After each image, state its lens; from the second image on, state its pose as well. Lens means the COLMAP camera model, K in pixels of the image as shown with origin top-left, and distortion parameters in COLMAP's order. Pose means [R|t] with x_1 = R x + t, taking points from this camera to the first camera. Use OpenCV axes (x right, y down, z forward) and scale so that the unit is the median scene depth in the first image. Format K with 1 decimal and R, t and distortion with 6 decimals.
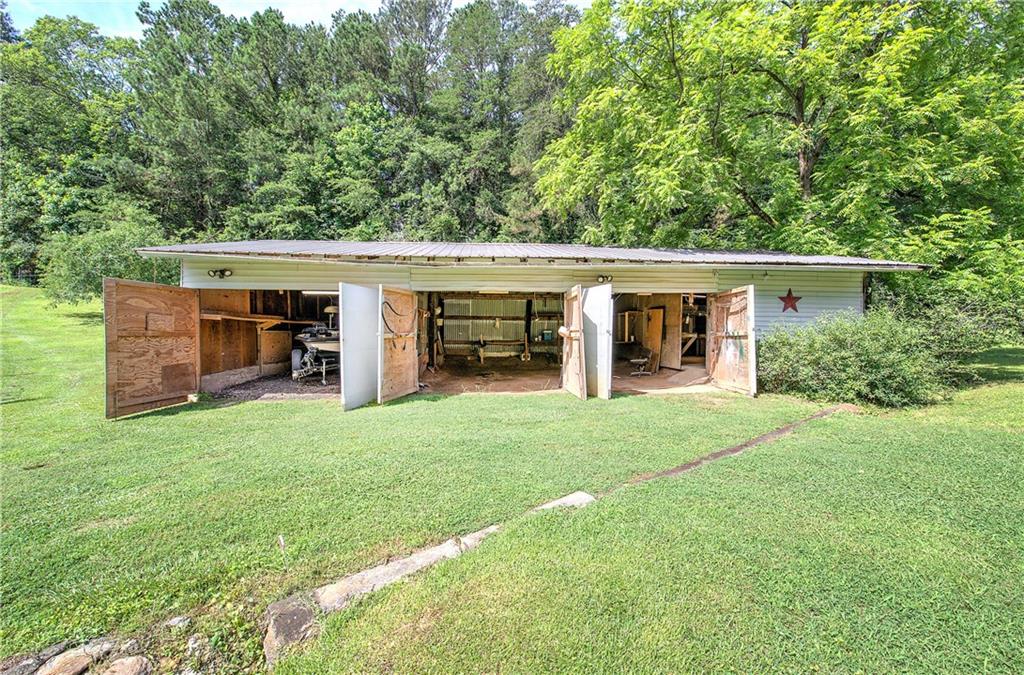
lens RADIAL K [[441.2, 0, 504.7], [0, 441.2, 347.6], [0, 0, 1]] dist [-0.001217, -0.000678]
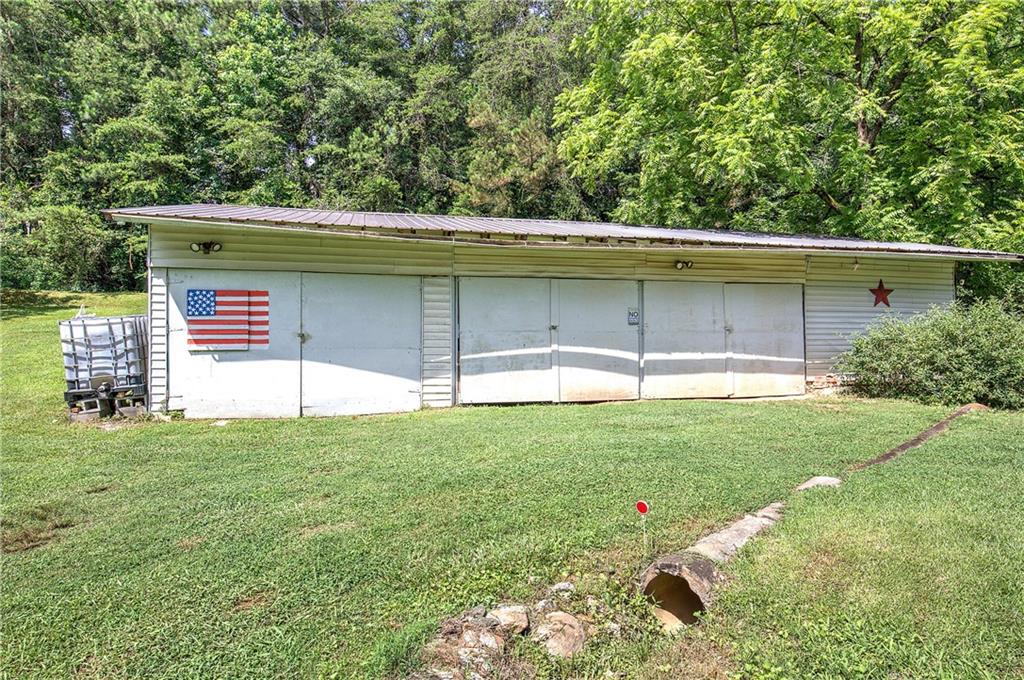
lens RADIAL K [[624.1, 0, 513.7], [0, 624.1, 341.8], [0, 0, 1]] dist [0.016883, -0.003650]
pose [[0.987695, -0.002892, 0.156364, -0.206077], [0.009026, 0.999217, -0.038530, 0.023461], [-0.156130, 0.039467, 0.986948, -0.076847]]
